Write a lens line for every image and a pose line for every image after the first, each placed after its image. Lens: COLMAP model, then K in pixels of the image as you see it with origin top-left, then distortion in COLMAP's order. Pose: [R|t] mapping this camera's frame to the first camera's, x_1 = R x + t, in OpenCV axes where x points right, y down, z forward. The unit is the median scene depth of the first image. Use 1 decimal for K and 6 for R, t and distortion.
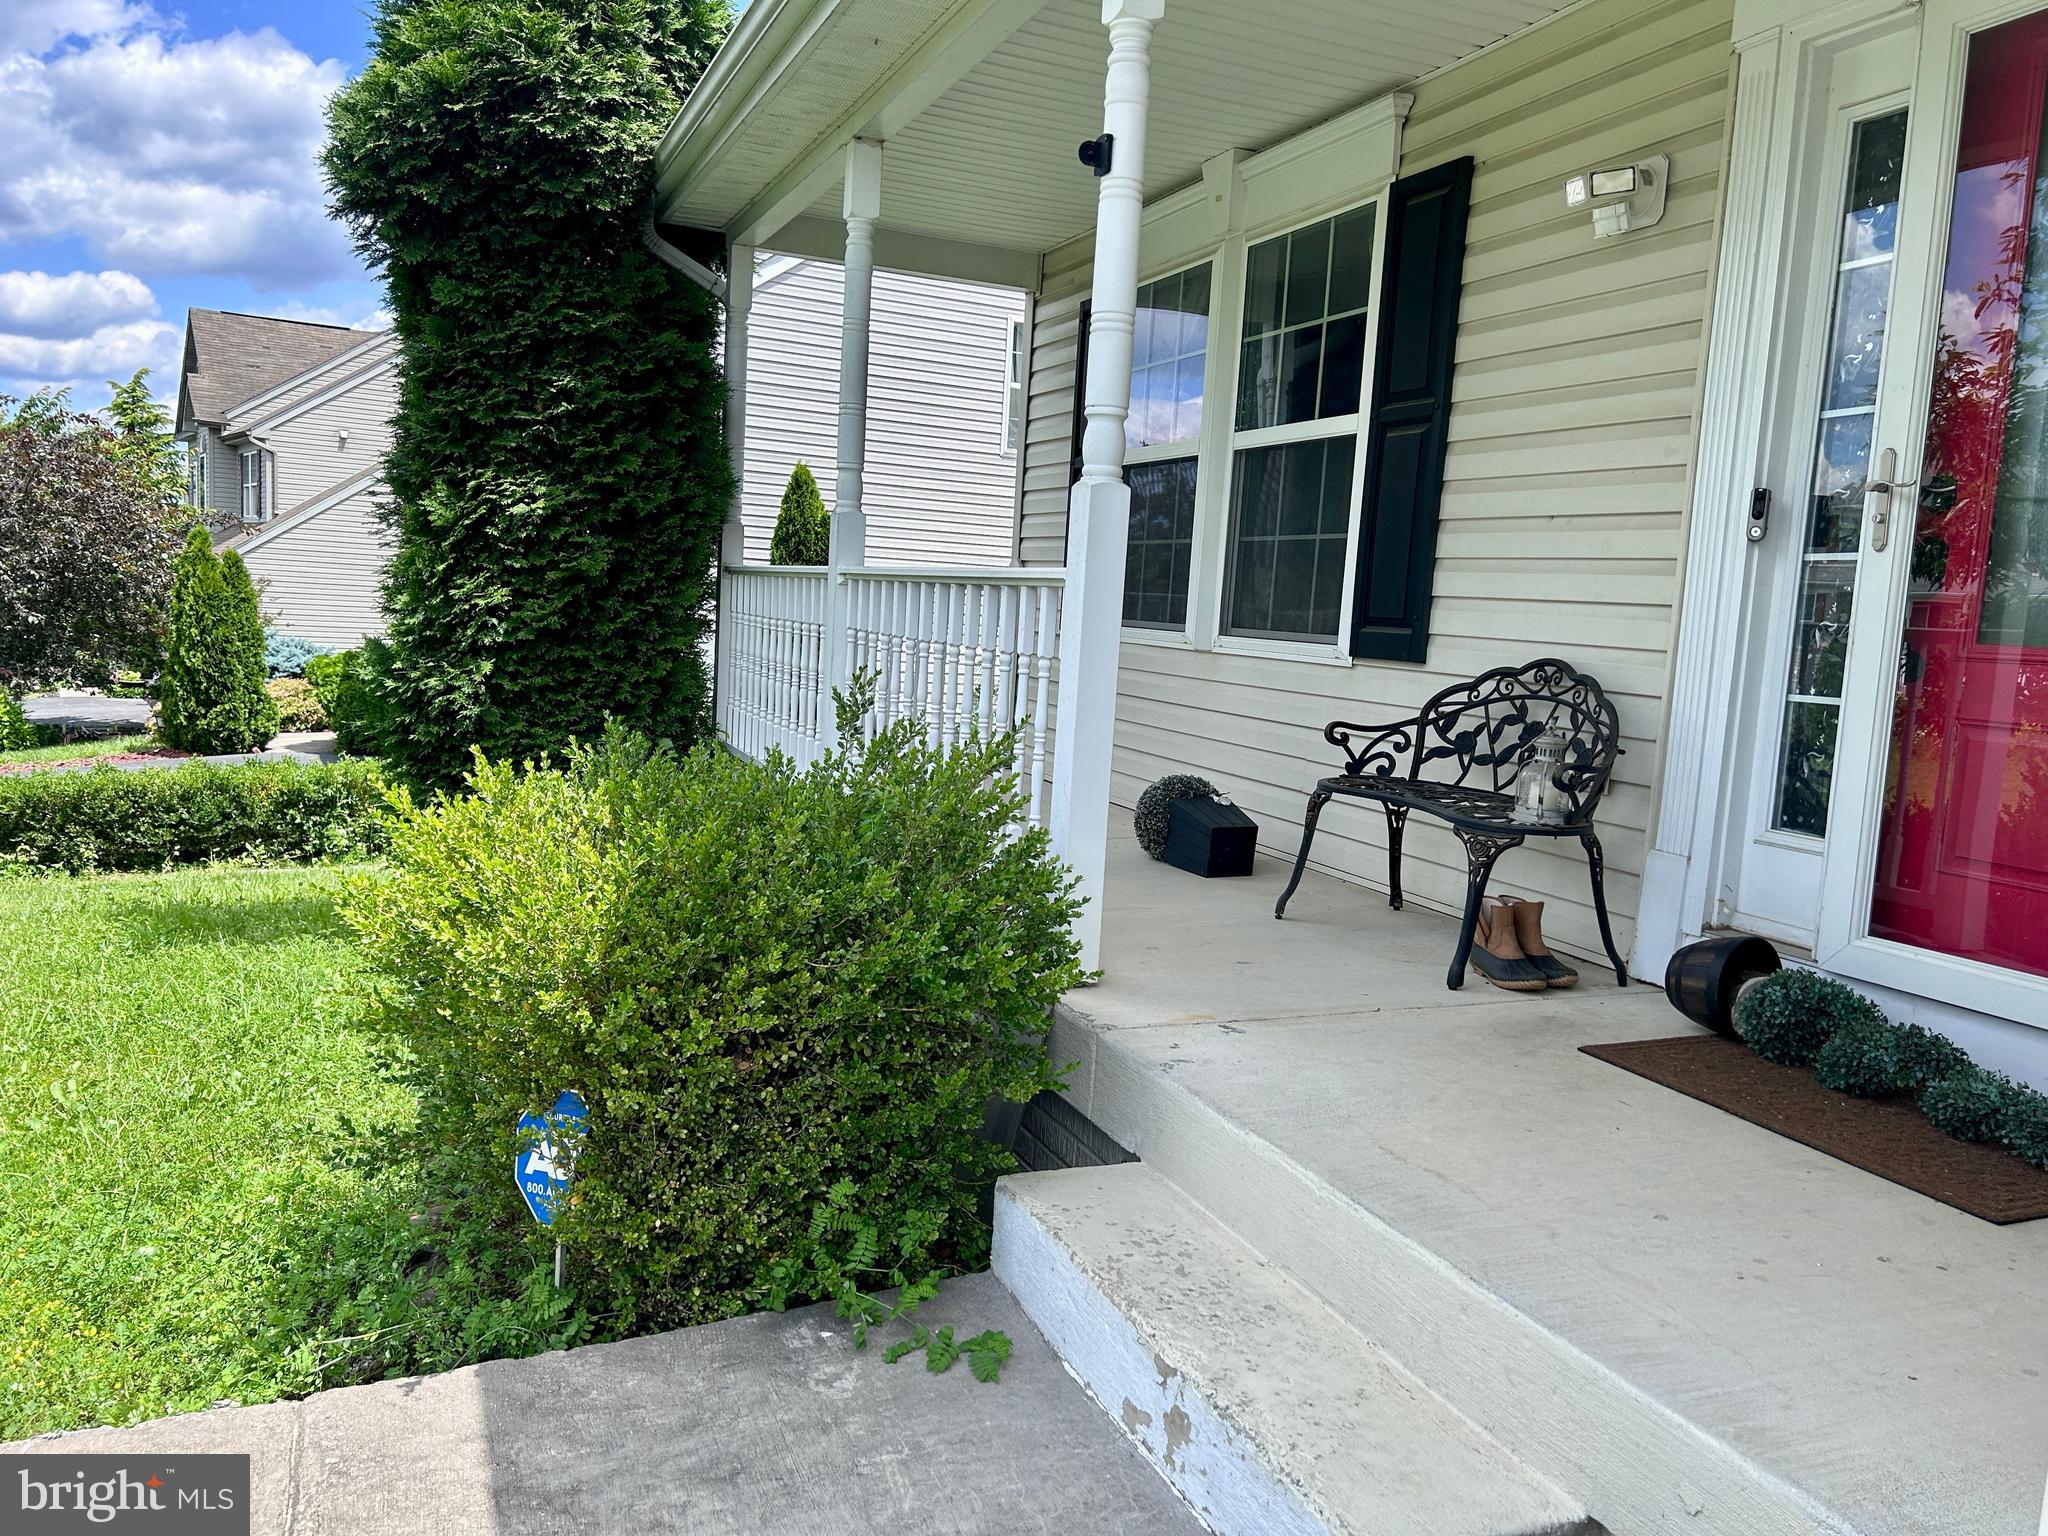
lens RADIAL K [[1542.2, 0, 1024.0], [0, 1542.2, 768.0], [0, 0, 1]] dist [0.099767, -0.184824]
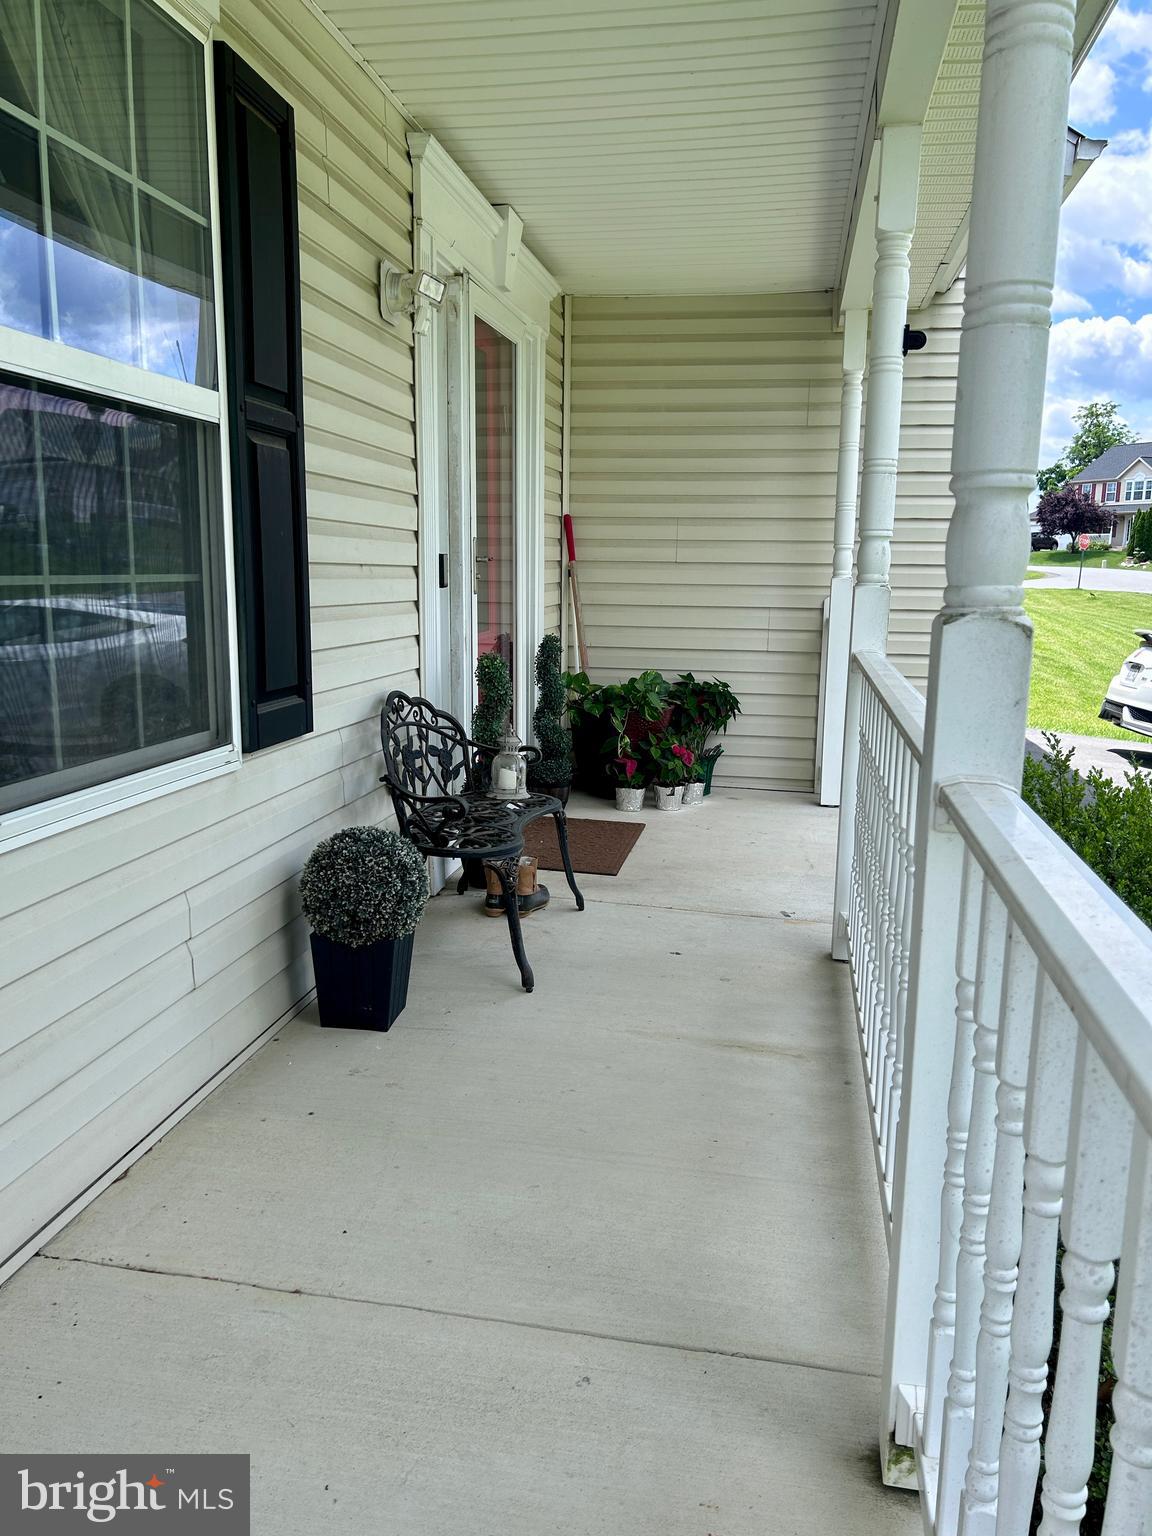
lens RADIAL K [[1156.6, 0, 576.0], [0, 1156.6, 768.0], [0, 0, 1]] dist [0.099767, -0.184824]
pose [[-0.842692, -0.166876, 0.511881, -0.231372], [-0.011323, 0.956036, 0.293032, -0.275931], [-0.538276, 0.241140, -0.807533, 1.674351]]
